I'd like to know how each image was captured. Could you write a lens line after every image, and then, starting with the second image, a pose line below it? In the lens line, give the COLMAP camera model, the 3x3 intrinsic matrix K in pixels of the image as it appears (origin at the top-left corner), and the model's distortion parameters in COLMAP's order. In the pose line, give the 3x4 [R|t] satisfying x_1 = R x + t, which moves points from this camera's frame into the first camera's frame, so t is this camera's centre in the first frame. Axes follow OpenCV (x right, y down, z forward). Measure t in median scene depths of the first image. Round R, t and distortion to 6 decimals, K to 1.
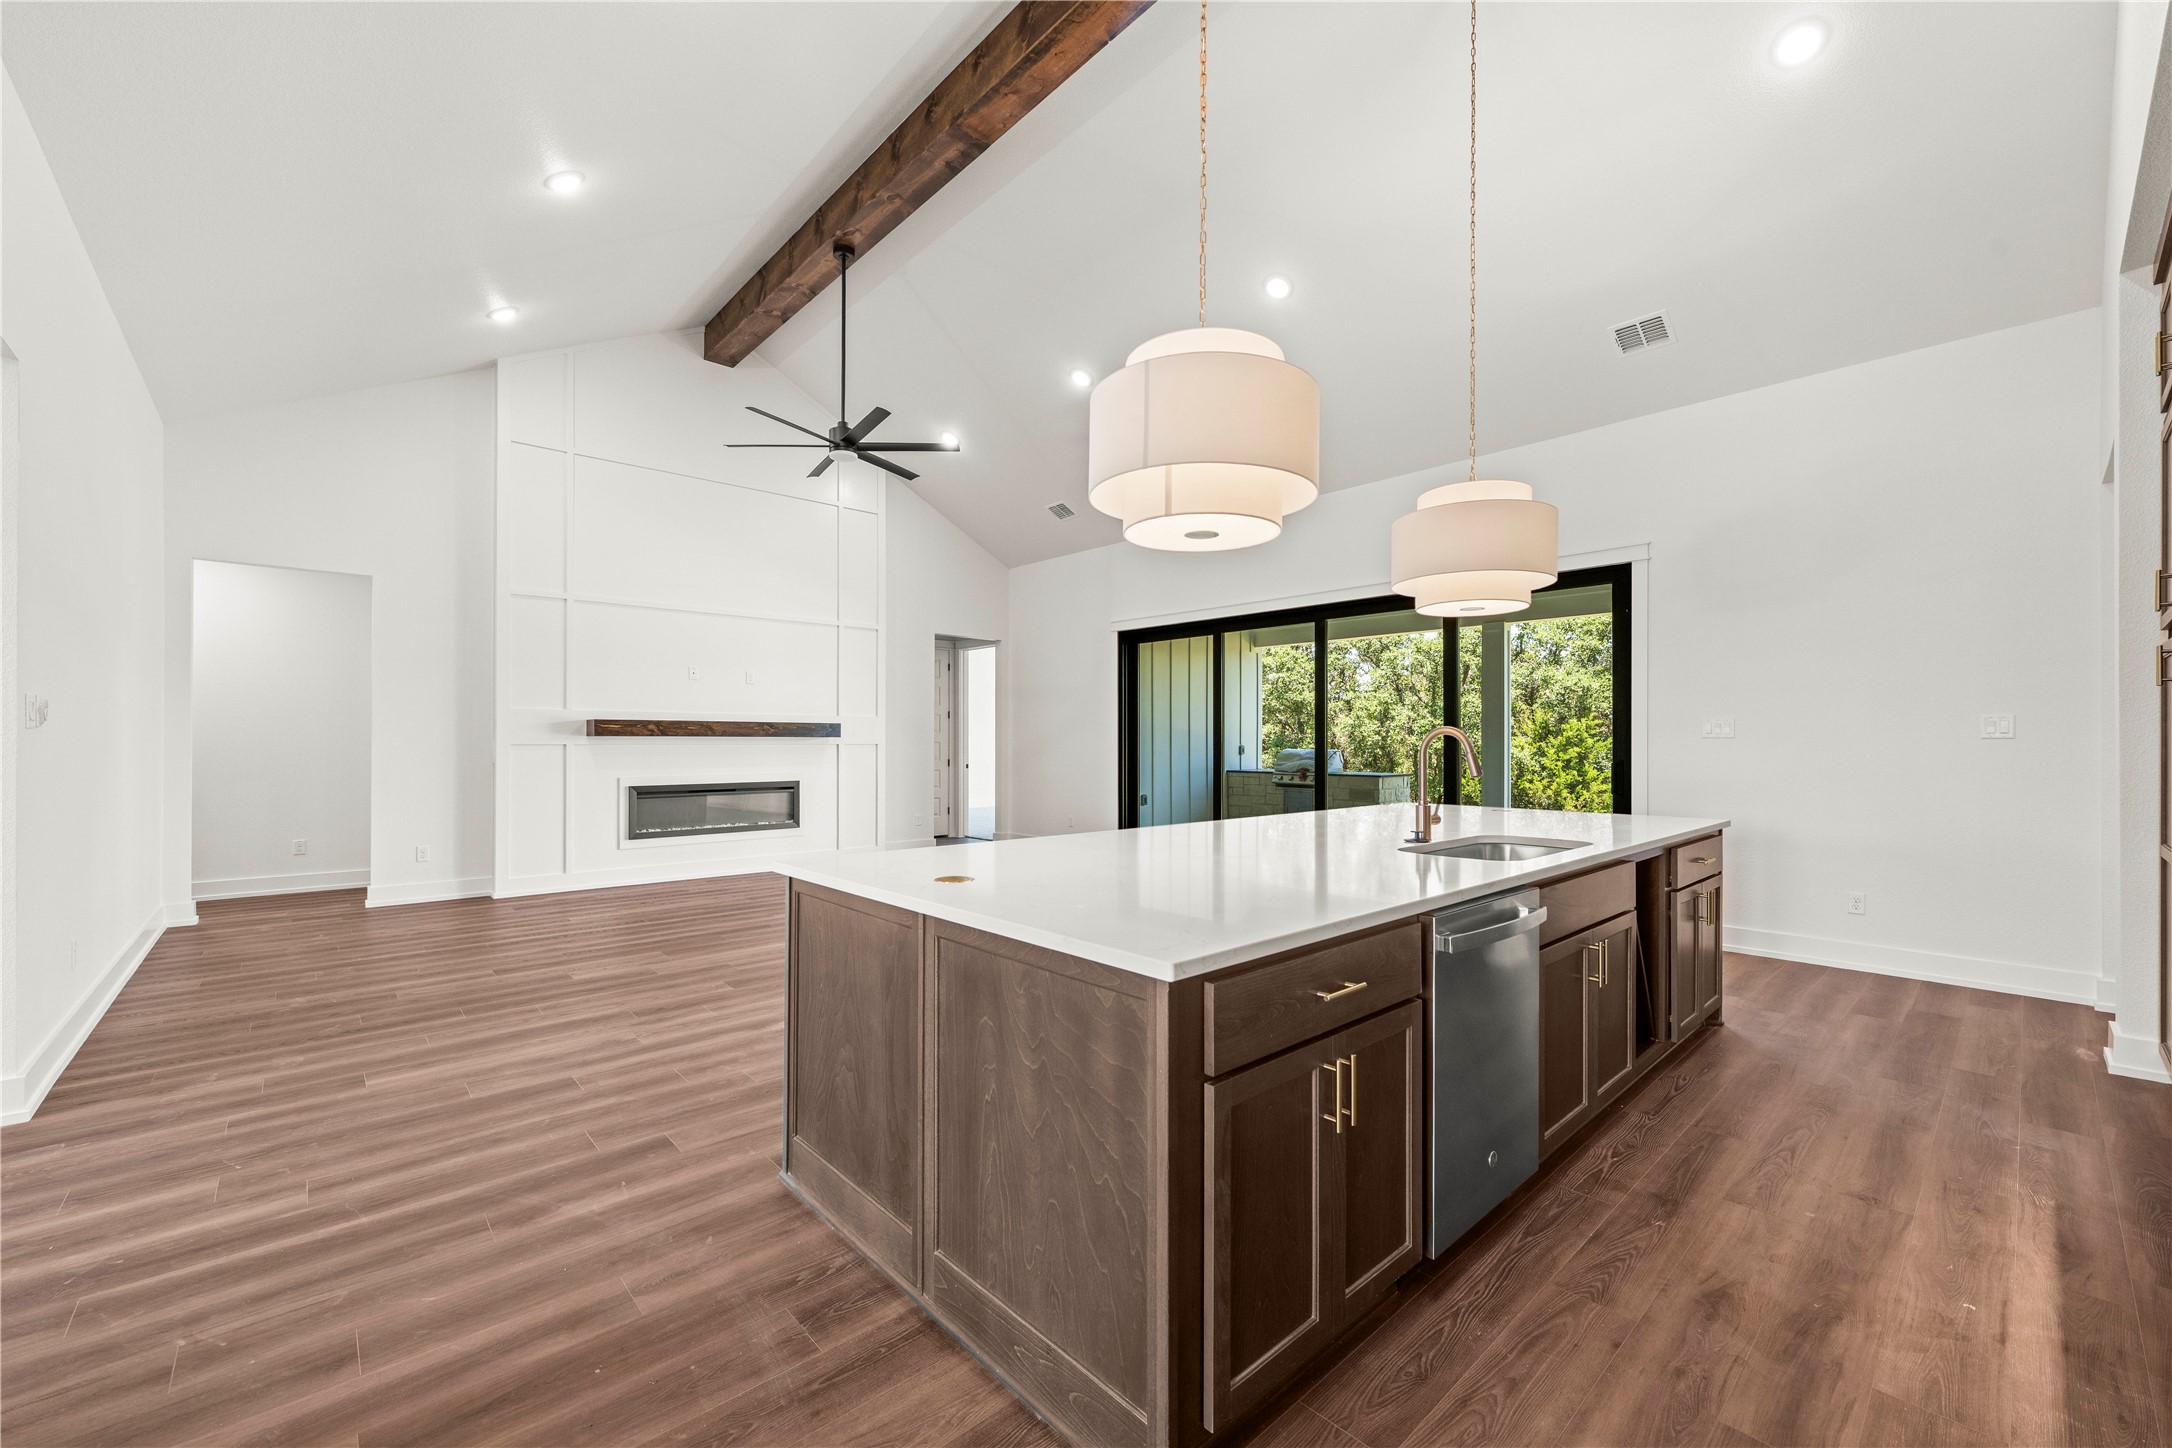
lens RADIAL K [[863.8, 0, 1084.7], [0, 863.8, 741.2], [0, 0, 1]] dist [-0.000708, -0.000191]
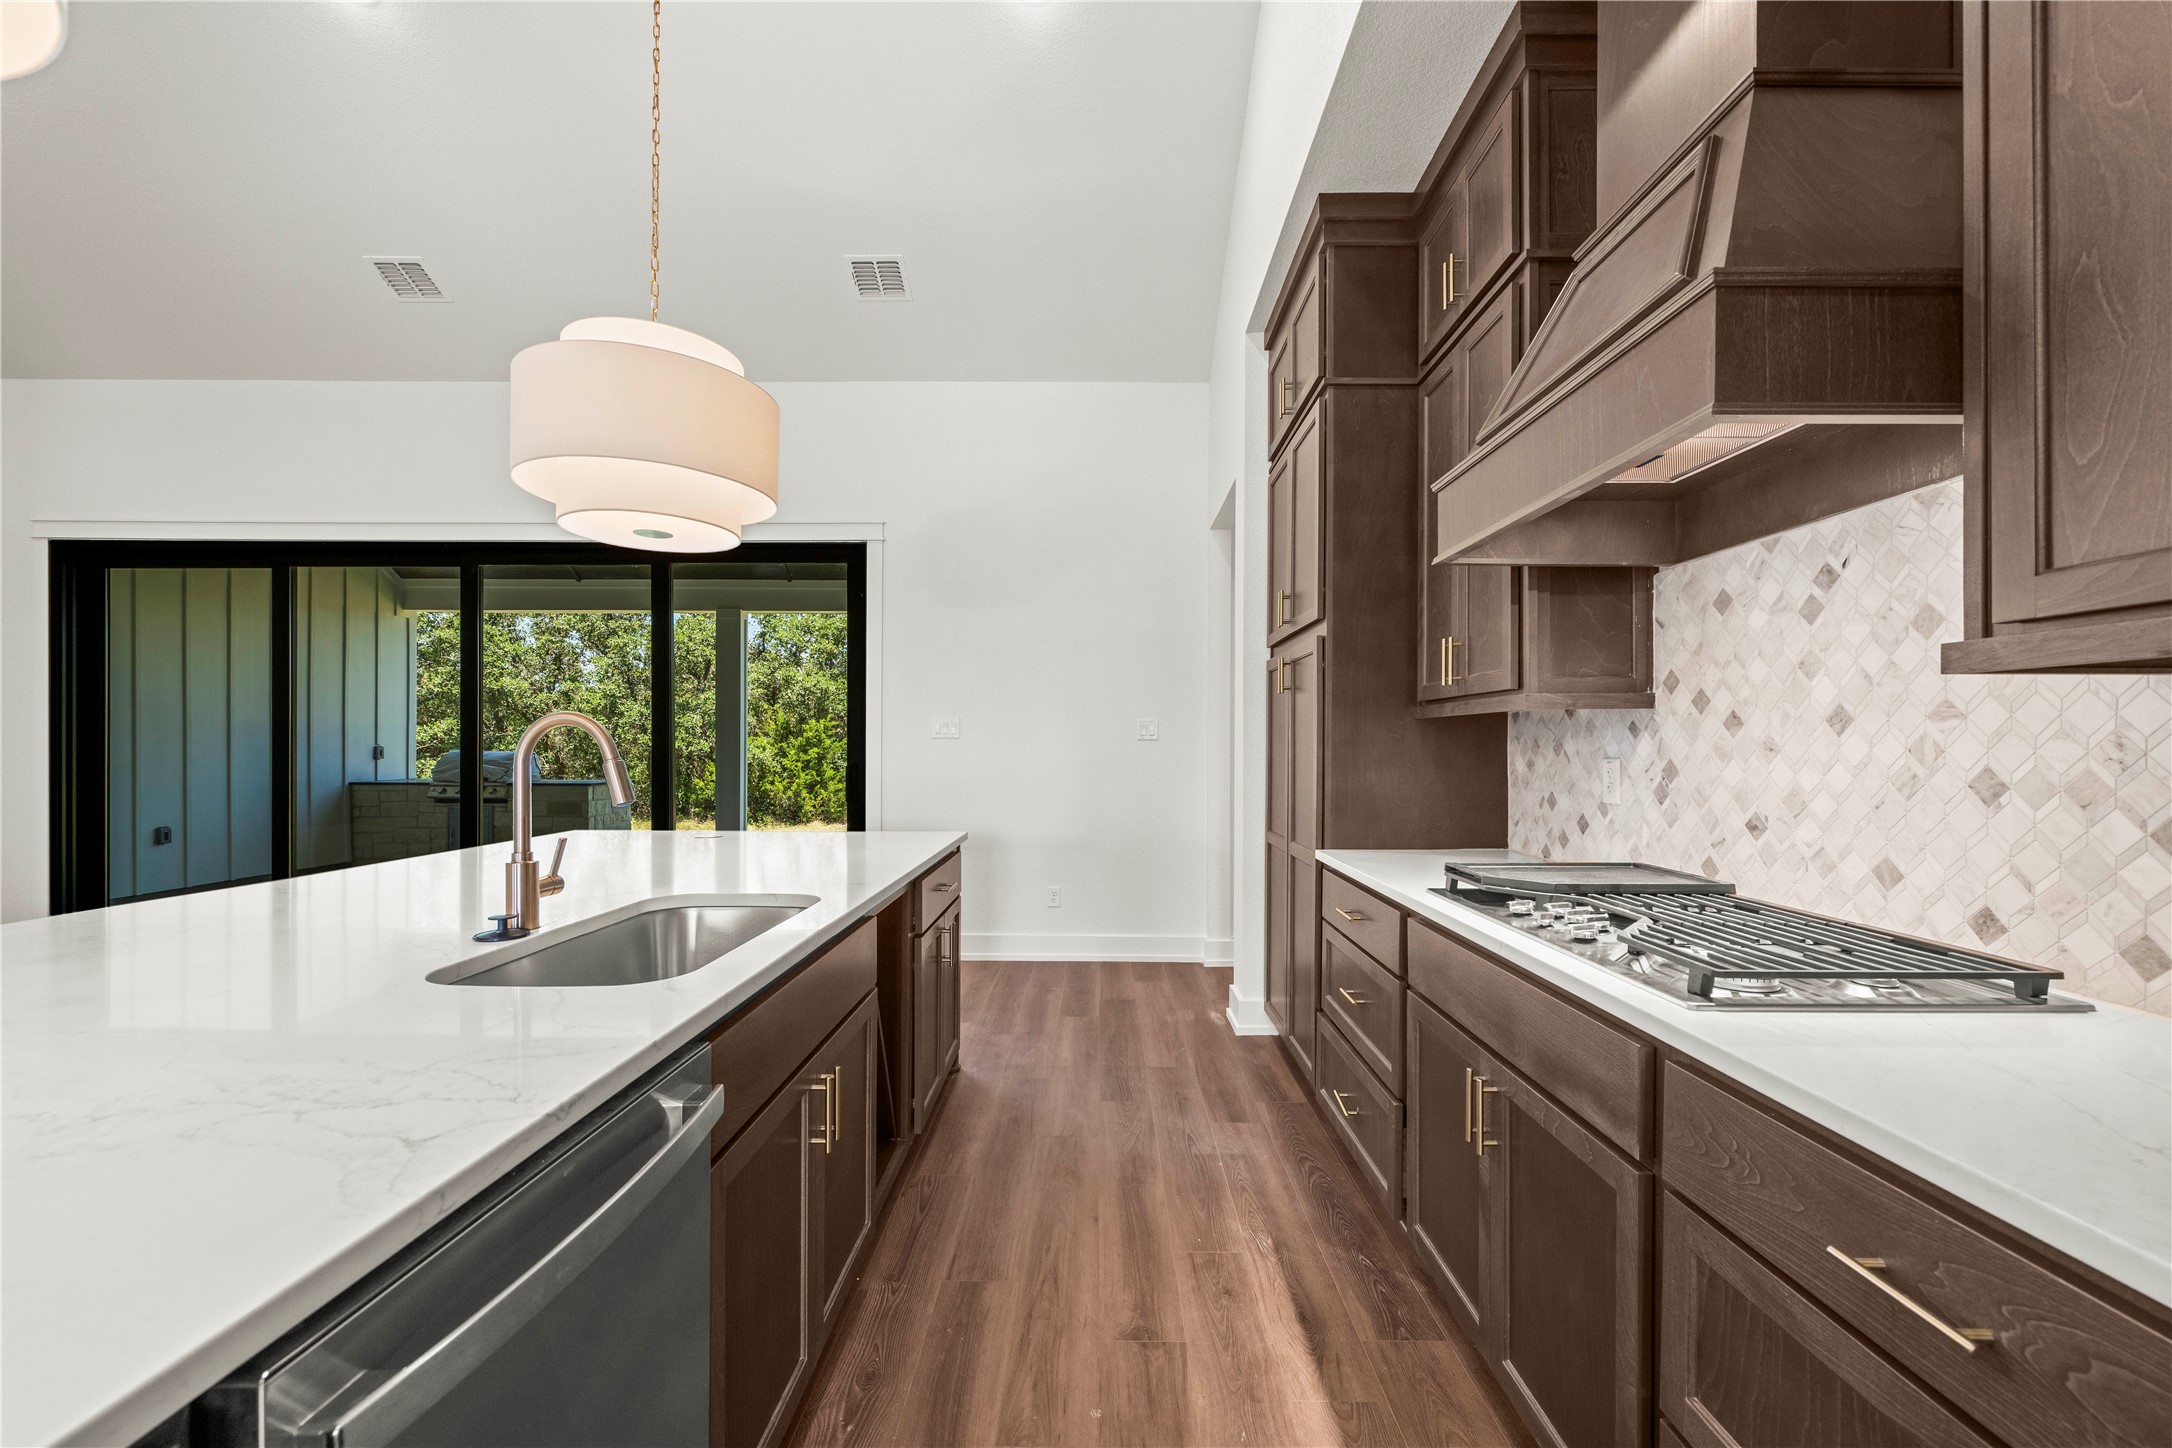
lens RADIAL K [[869.6, 0, 1104.8], [0, 869.6, 743.1], [0, 0, 1]] dist [0.000797, -0.000031]
pose [[0.669632, 0.002572, 0.742688, 0.069093], [-0.003793, 0.999993, -0.000043, 0.000423], [-0.742683, -0.002789, 0.669637, 0.113393]]
